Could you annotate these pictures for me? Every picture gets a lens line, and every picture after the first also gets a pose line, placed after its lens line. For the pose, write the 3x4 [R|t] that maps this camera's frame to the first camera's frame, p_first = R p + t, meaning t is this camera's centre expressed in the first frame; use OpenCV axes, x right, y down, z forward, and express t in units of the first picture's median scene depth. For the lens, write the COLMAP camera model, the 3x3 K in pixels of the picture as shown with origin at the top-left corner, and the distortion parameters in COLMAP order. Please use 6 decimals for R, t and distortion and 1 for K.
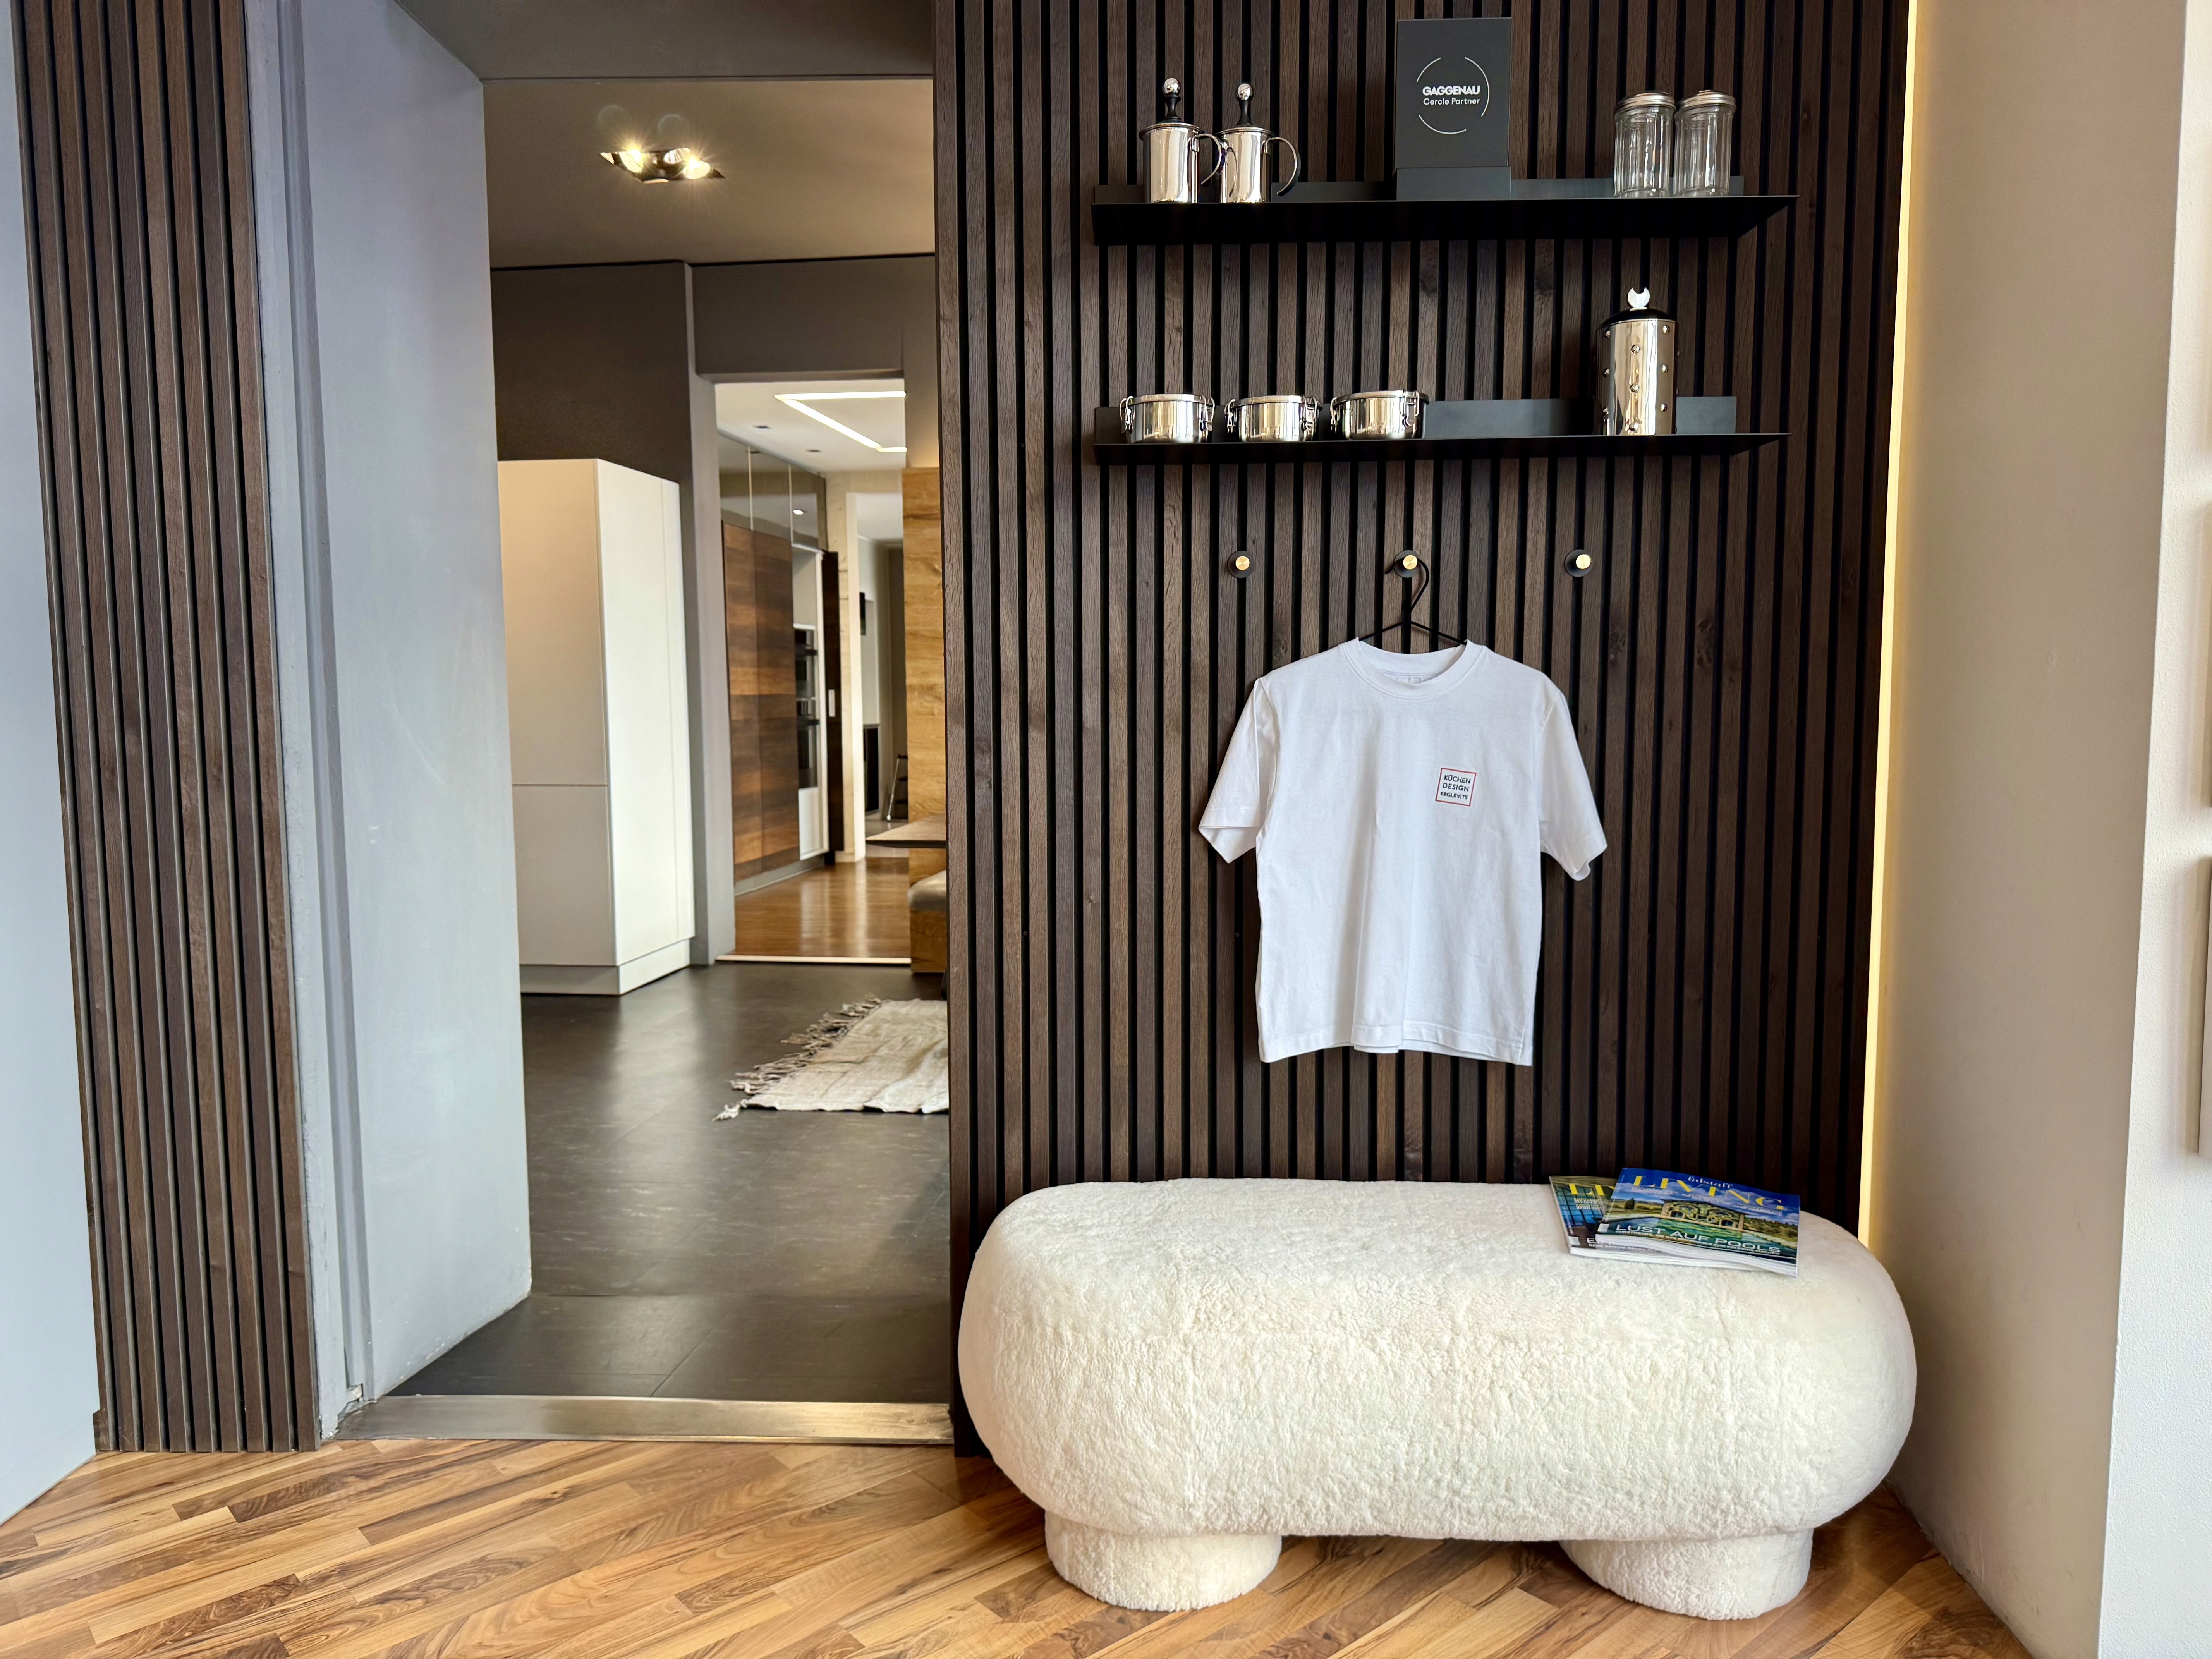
lens RADIAL K [[1653.1, 0, 1103.0], [0, 1653.1, 835.3], [0, 0, 1]] dist [0.303125, -0.544447]
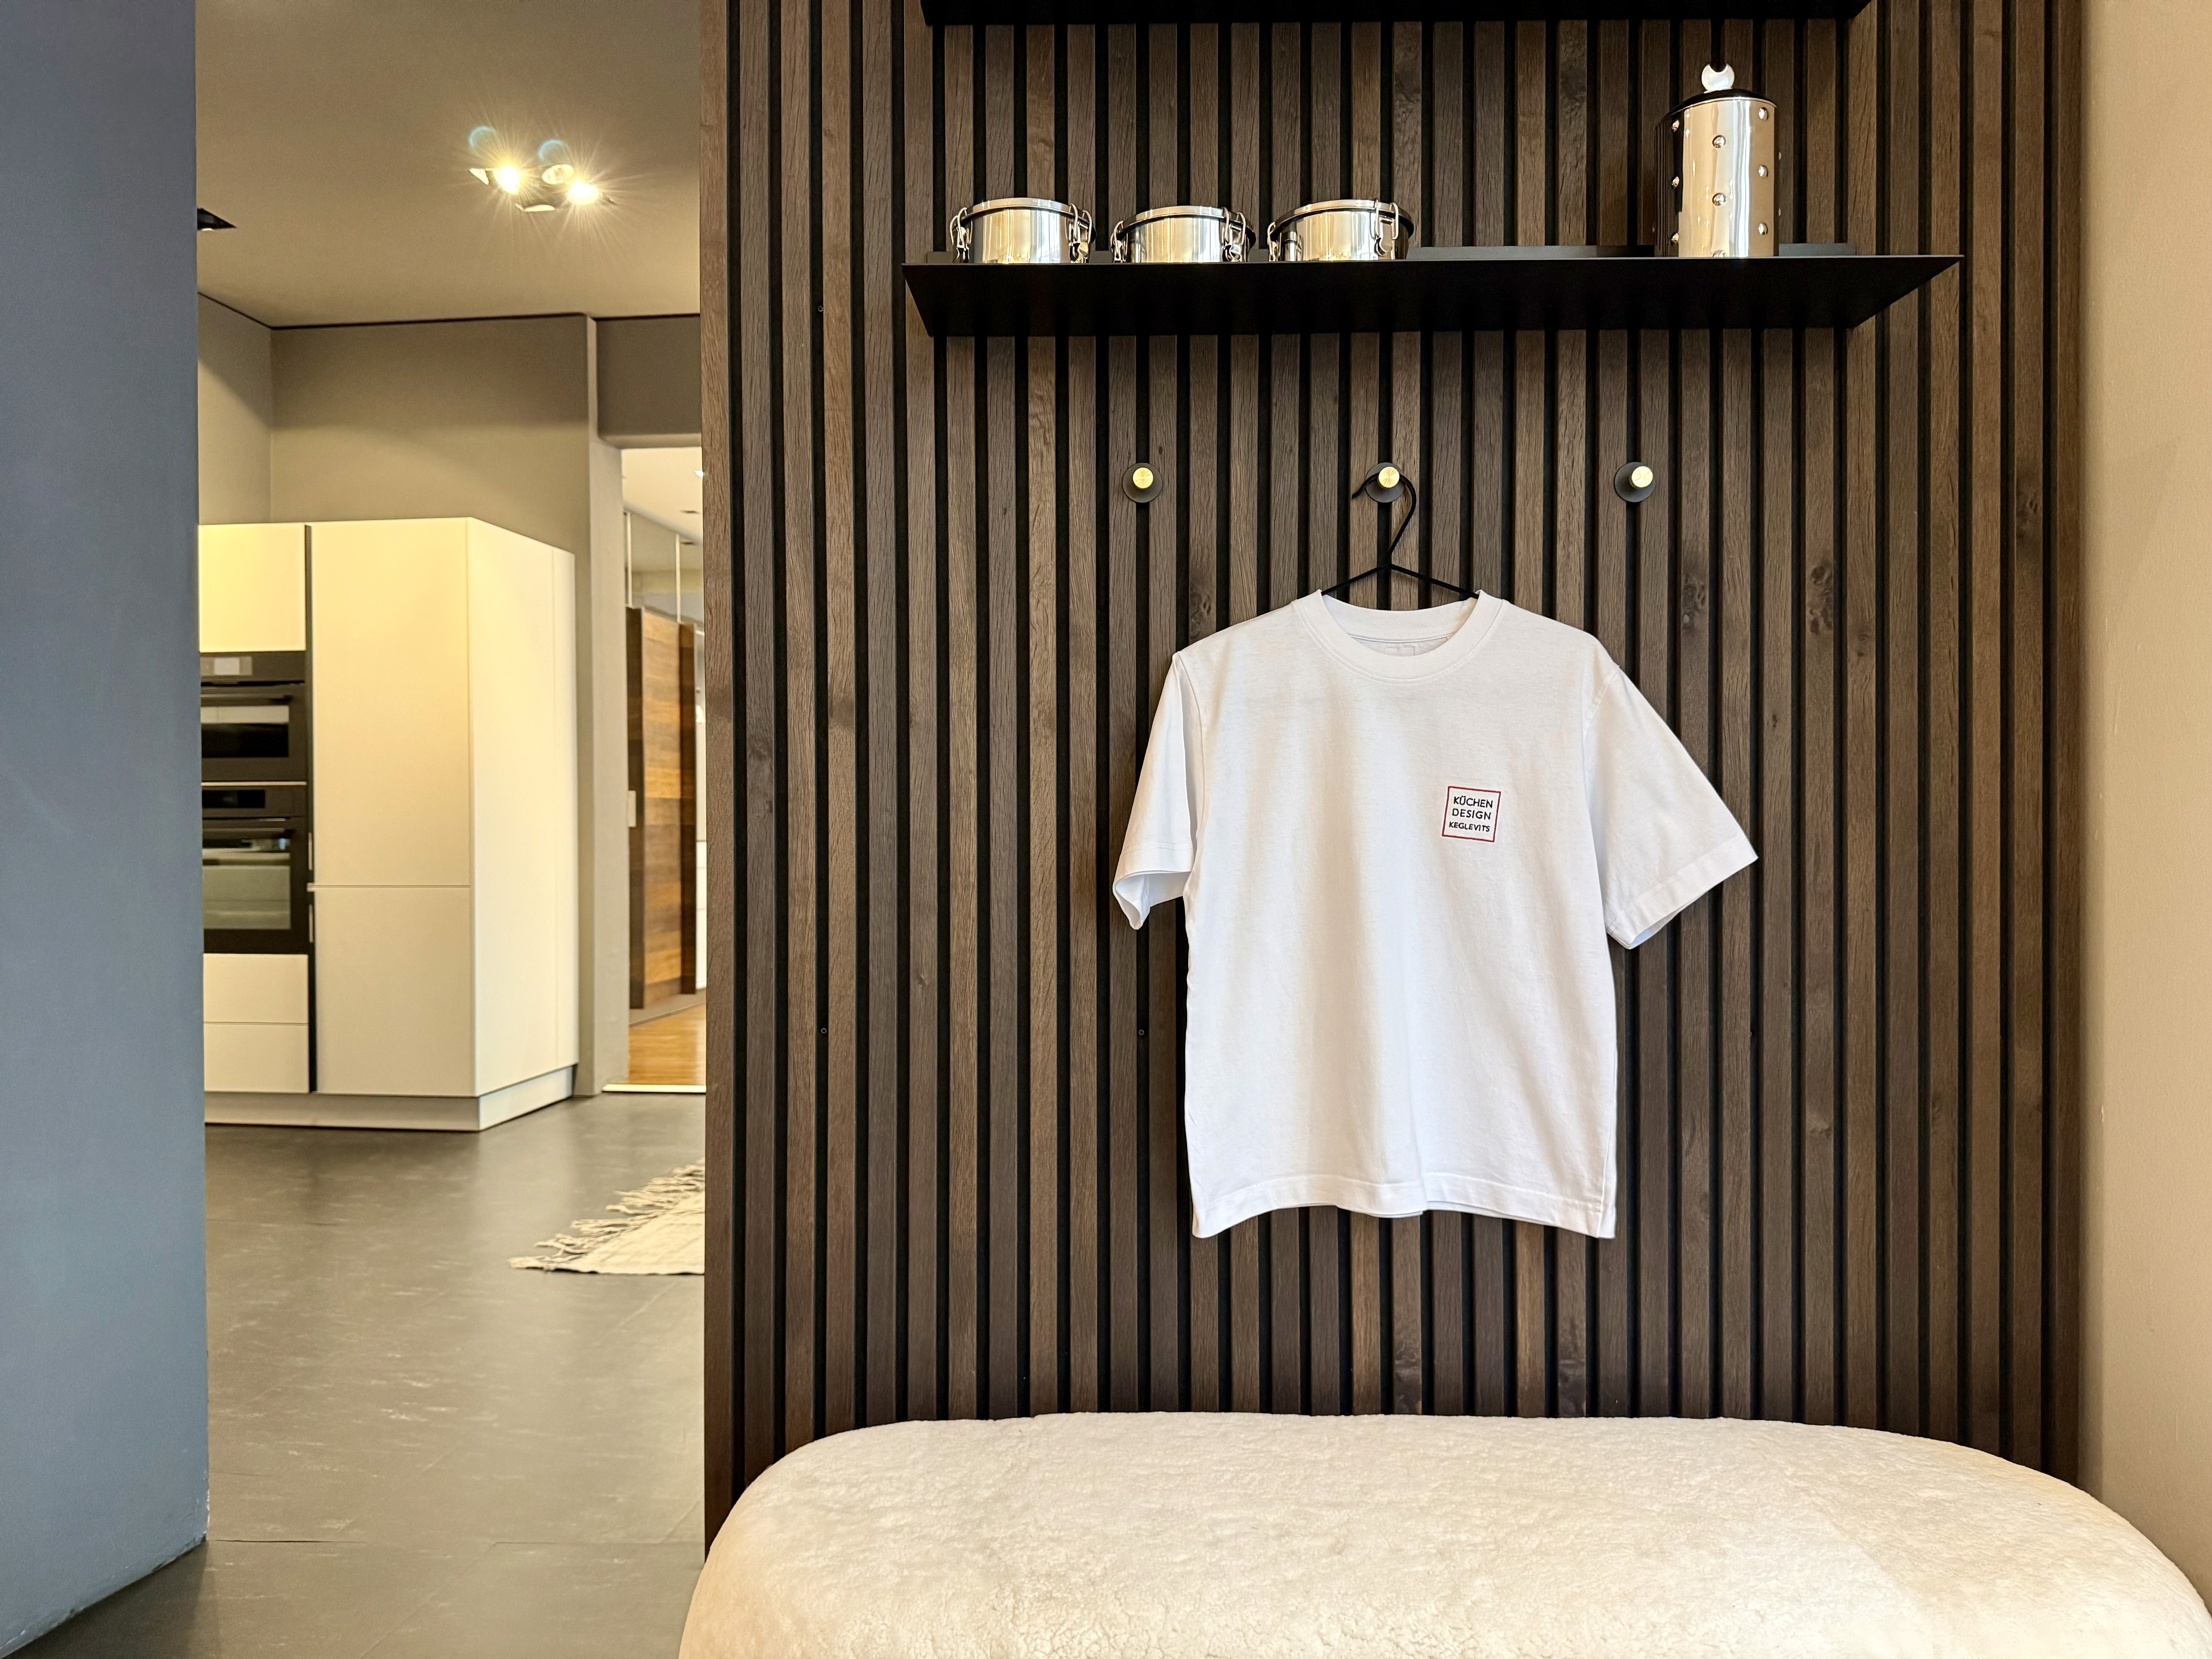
lens RADIAL K [[1653.1, 0, 1103.0], [0, 1653.1, 835.3], [0, 0, 1]] dist [0.303125, -0.544447]
pose [[0.999740, 0.002106, 0.022724, 0.051501], [-0.000019, 0.995807, -0.091484, 0.043234], [-0.022821, 0.091460, 0.995547, 0.333221]]
